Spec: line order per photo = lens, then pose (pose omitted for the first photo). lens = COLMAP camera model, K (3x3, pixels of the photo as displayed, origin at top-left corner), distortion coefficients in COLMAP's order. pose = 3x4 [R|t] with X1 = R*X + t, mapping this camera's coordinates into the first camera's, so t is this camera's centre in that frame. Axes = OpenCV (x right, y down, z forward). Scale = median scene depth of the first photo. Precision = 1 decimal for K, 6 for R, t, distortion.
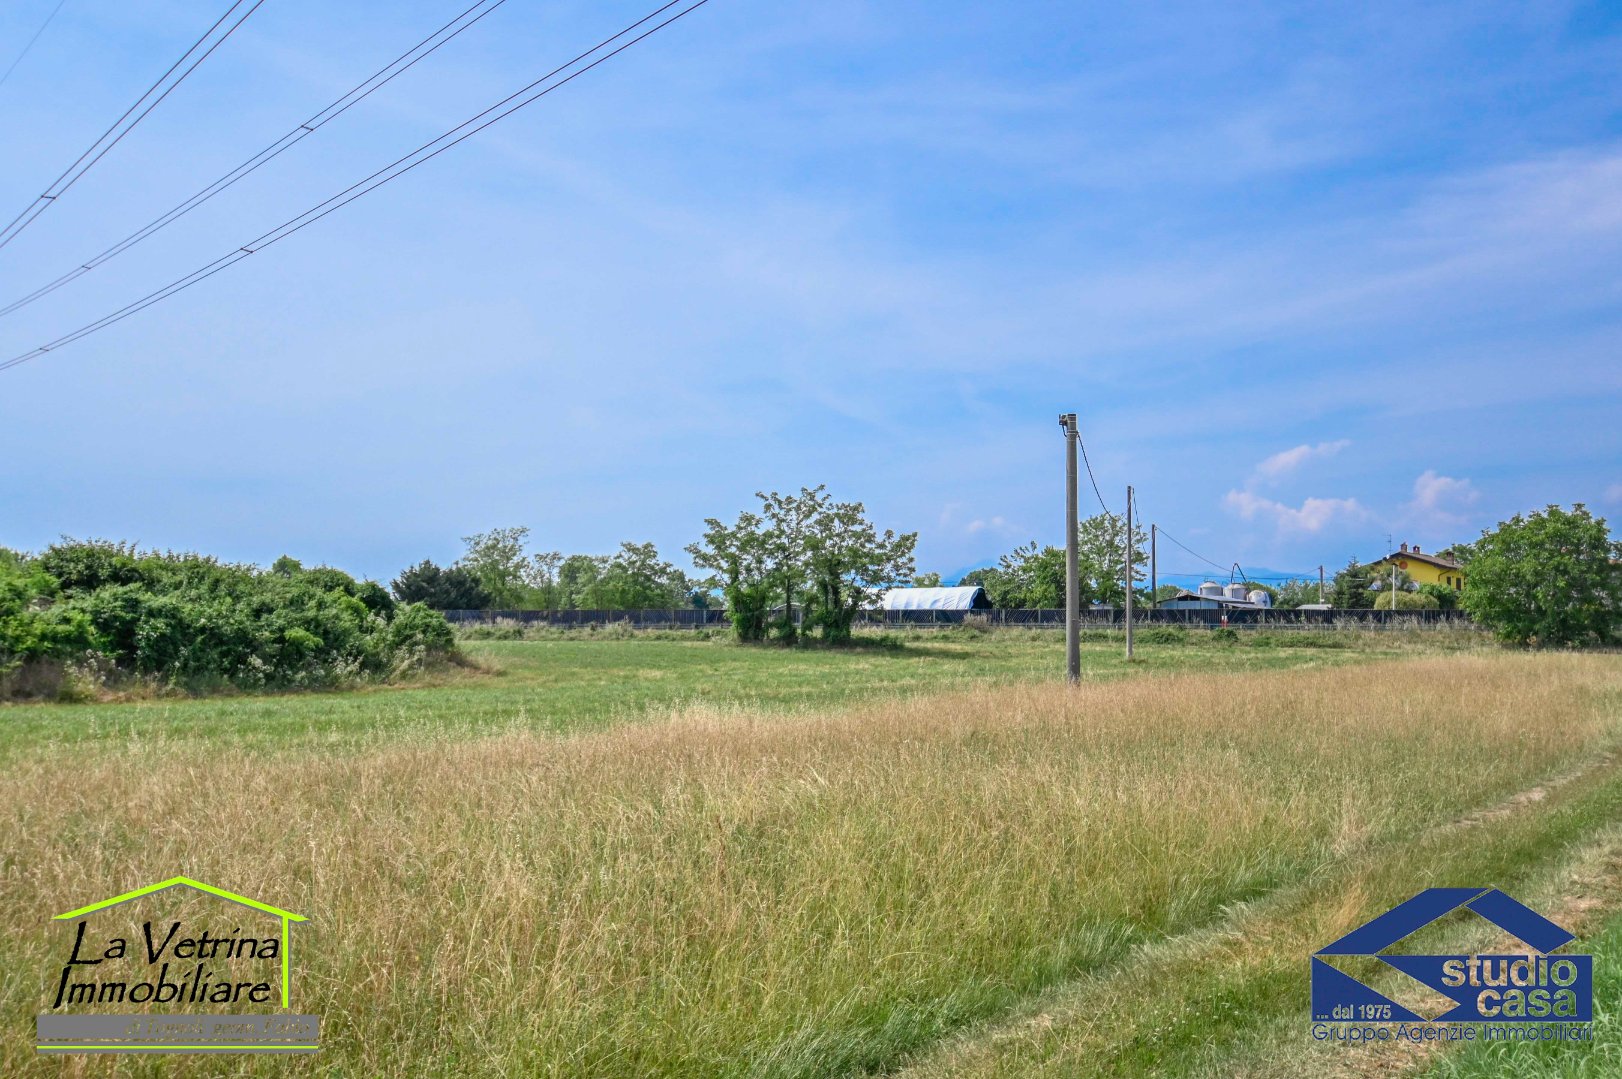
lens RADIAL K [[1619.0, 0, 784.6], [0, 1619.0, 410.8], [0, 0, 1]] dist [0.022788, 0.000000]
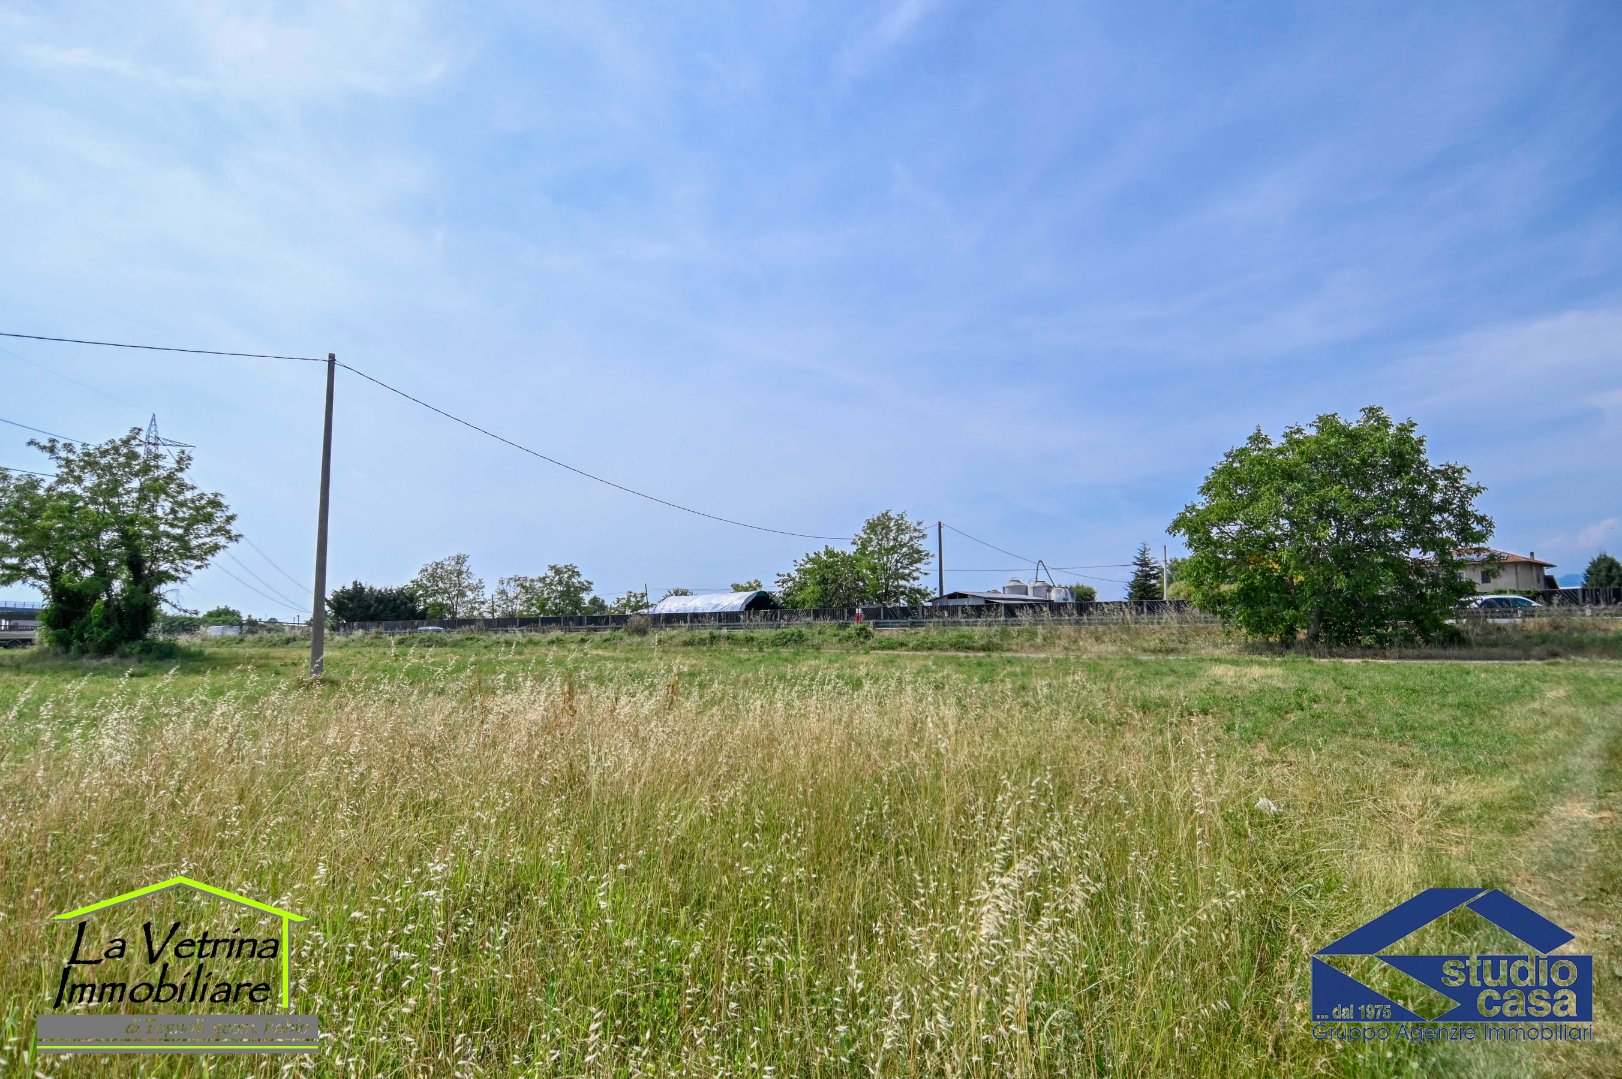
lens RADIAL K [[869.6, 0, 822.6], [0, 869.6, 552.0], [0, 0, 1]] dist [0.023455, -0.015284]
pose [[0.971286, -0.032631, -0.235665, 0.341807], [0.041245, 0.998646, 0.031712, 0.085044], [0.234311, -0.040521, 0.971317, 0.598795]]
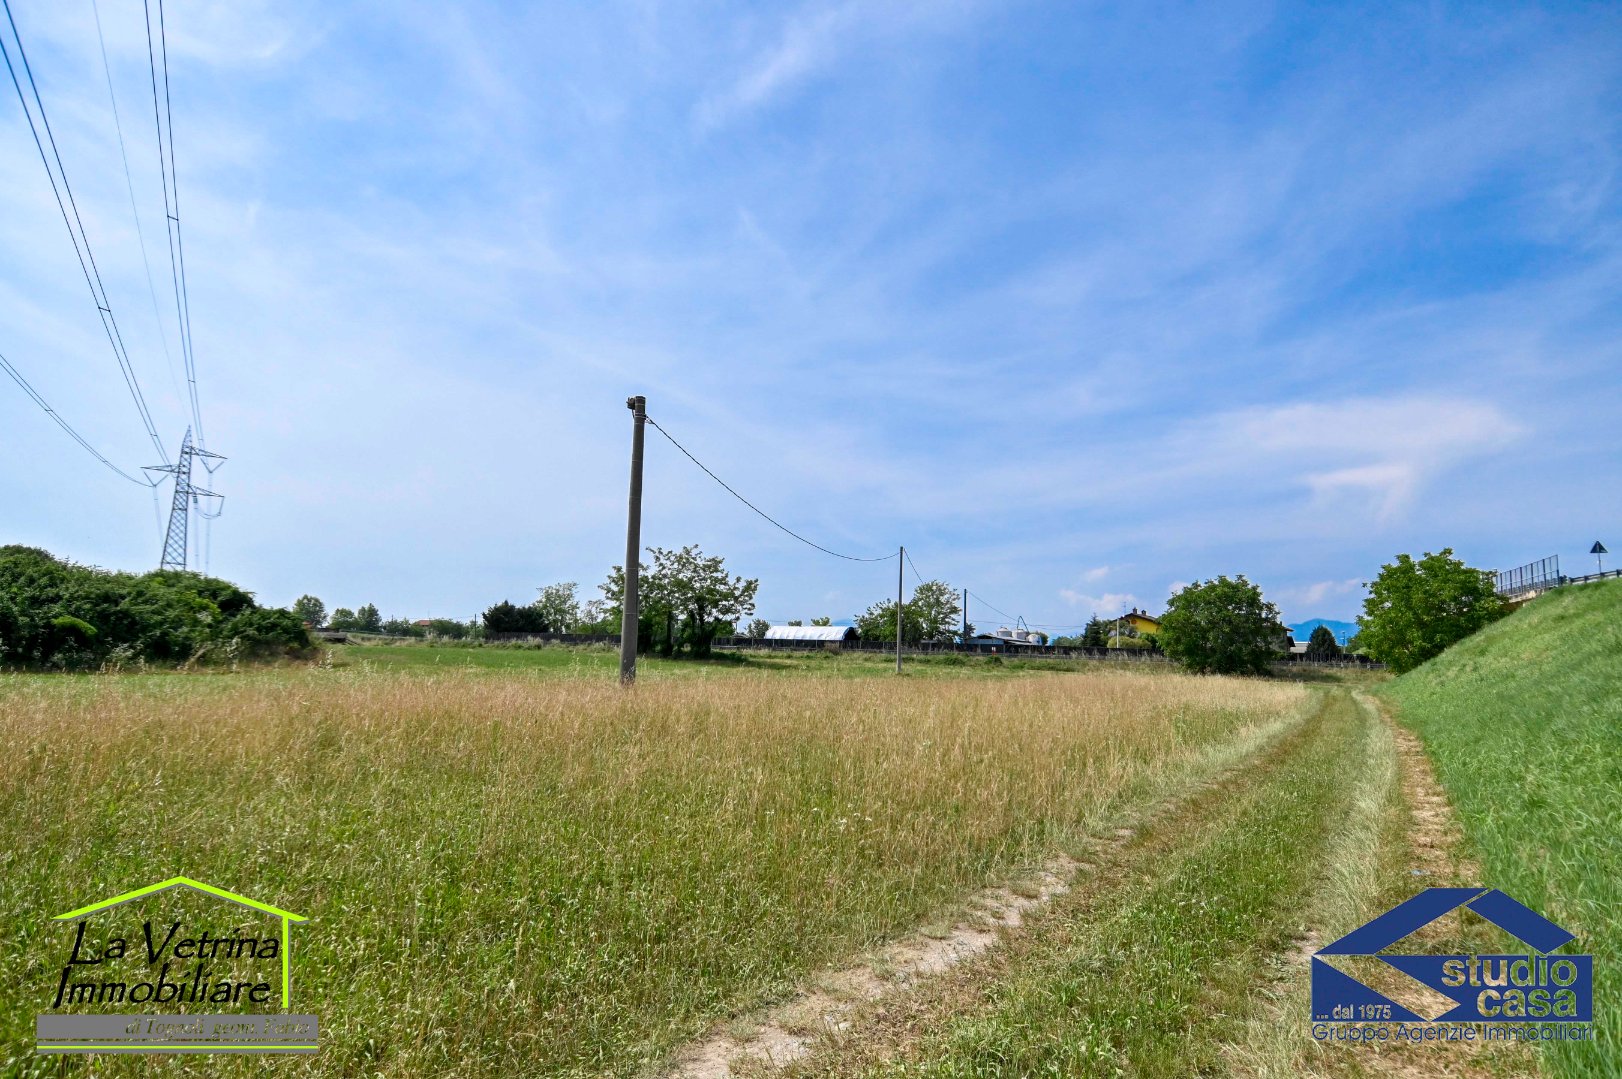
lens RADIAL K [[869.6, 0, 797.7], [0, 869.6, 516.5], [0, 0, 1]] dist [0.023455, -0.015284]
pose [[0.999063, 0.024001, -0.036027, 0.118093], [-0.024993, 0.999314, -0.027335, 0.034118], [0.035346, 0.028210, 0.998977, 0.205018]]
